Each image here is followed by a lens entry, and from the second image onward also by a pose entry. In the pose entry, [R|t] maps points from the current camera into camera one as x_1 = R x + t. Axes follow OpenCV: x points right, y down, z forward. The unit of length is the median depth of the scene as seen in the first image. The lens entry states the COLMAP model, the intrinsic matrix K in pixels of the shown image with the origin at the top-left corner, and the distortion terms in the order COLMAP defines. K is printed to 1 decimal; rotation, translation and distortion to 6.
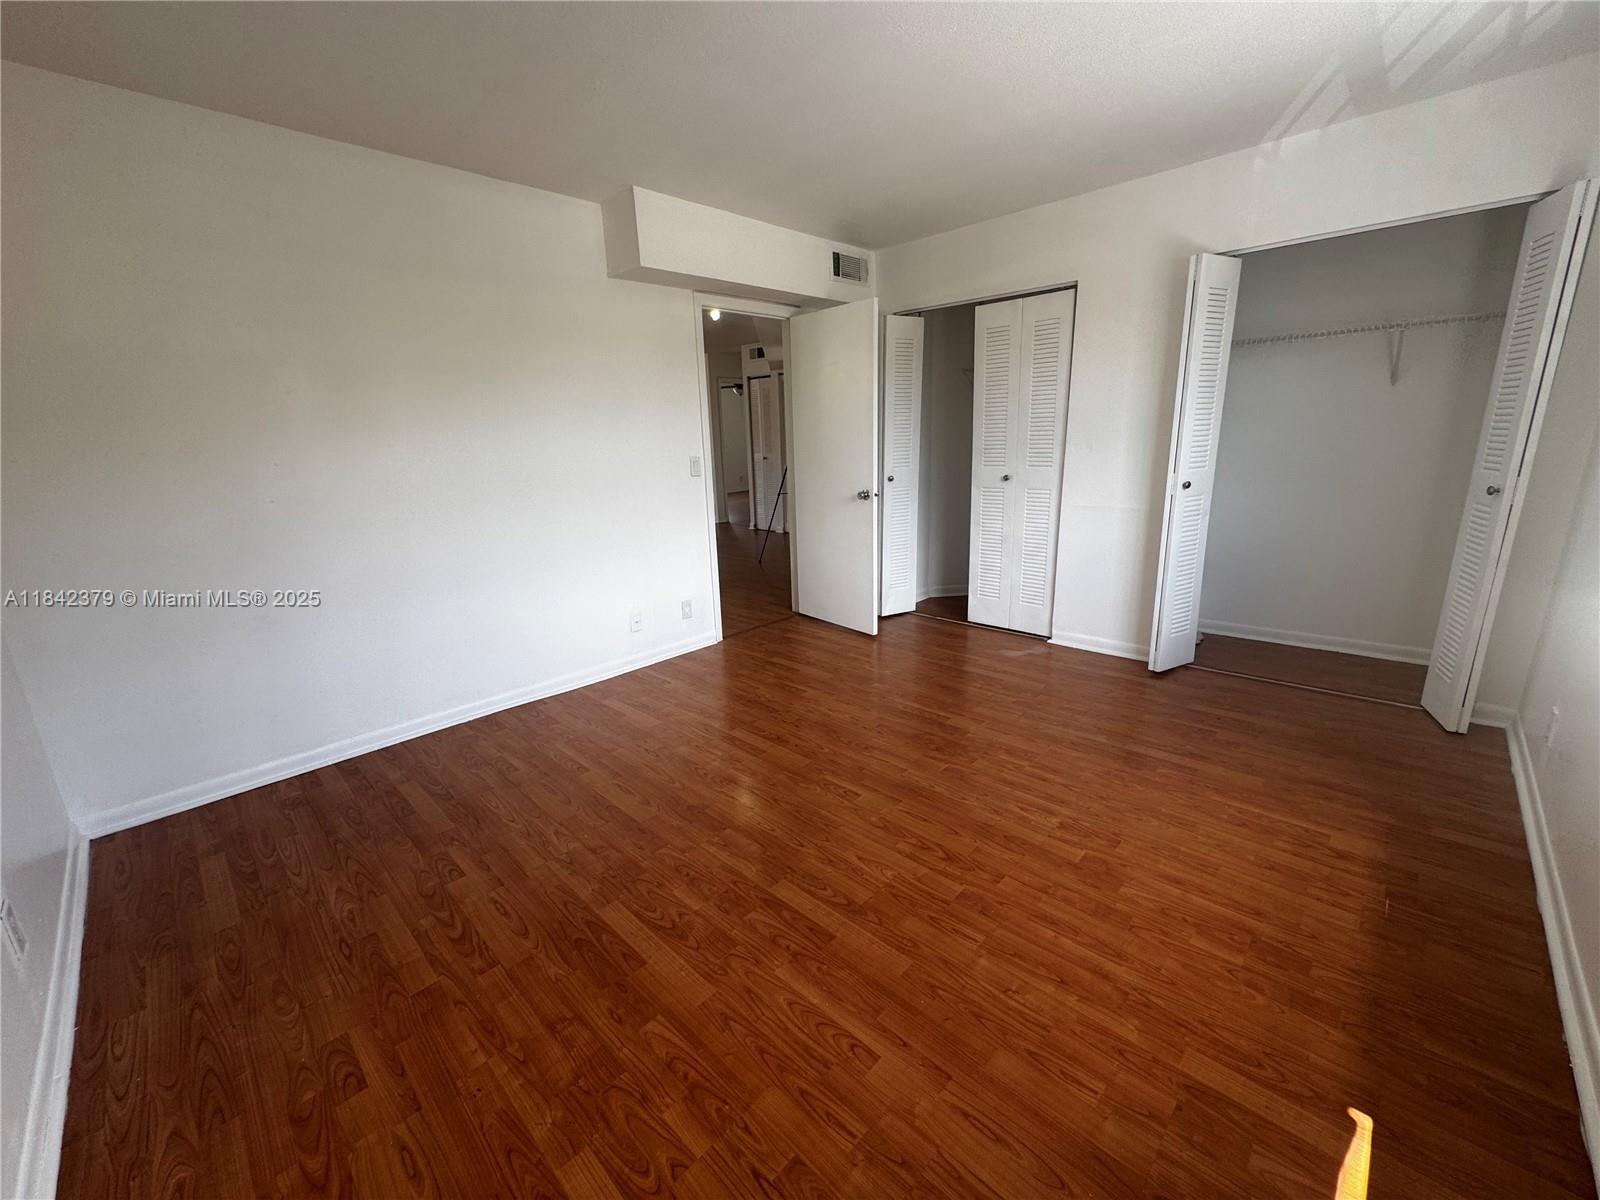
lens RADIAL K [[639.8, 0, 799.9], [0, 639.8, 600.5], [0, 0, 1]] dist [-0.003381, 0.000237]
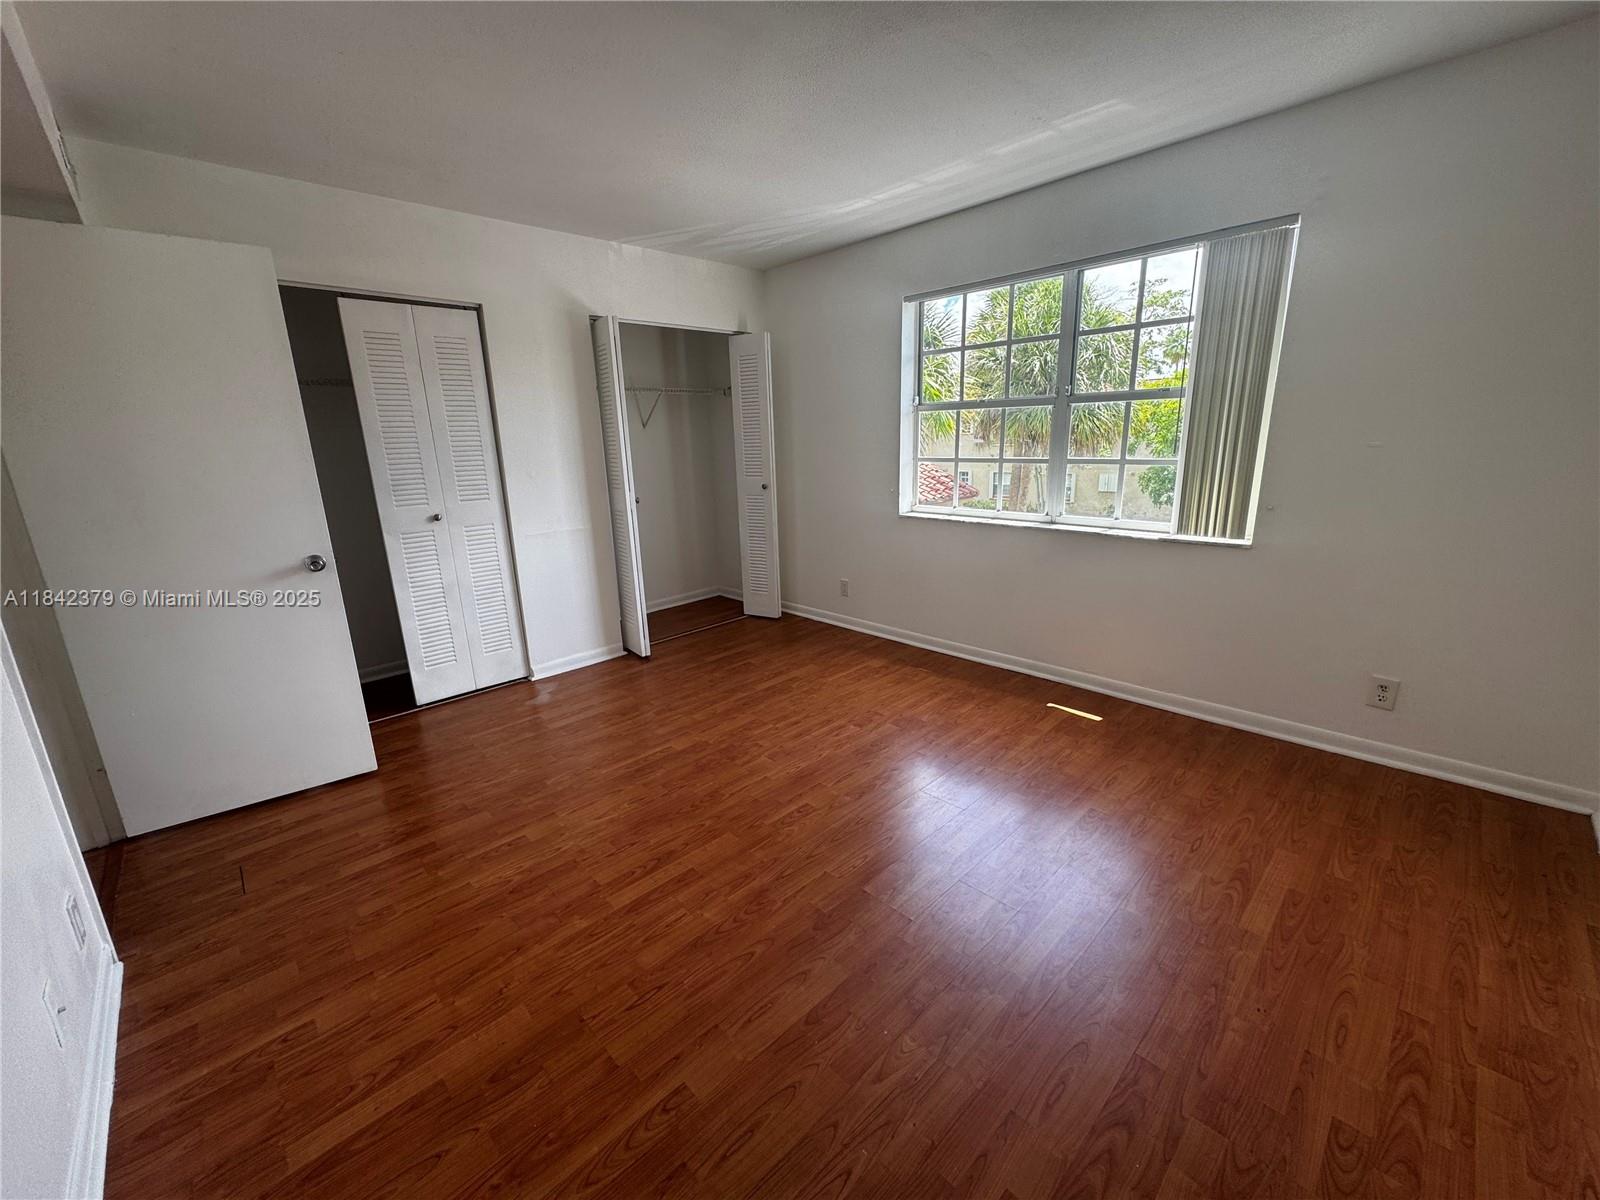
lens RADIAL K [[639.8, 0, 799.9], [0, 639.8, 600.5], [0, 0, 1]] dist [-0.003381, 0.000237]
pose [[0.034425, -0.214082, 0.976209, -0.678517], [0.282395, 0.939067, 0.195978, -0.163803], [-0.958680, 0.268930, 0.092783, 0.680925]]
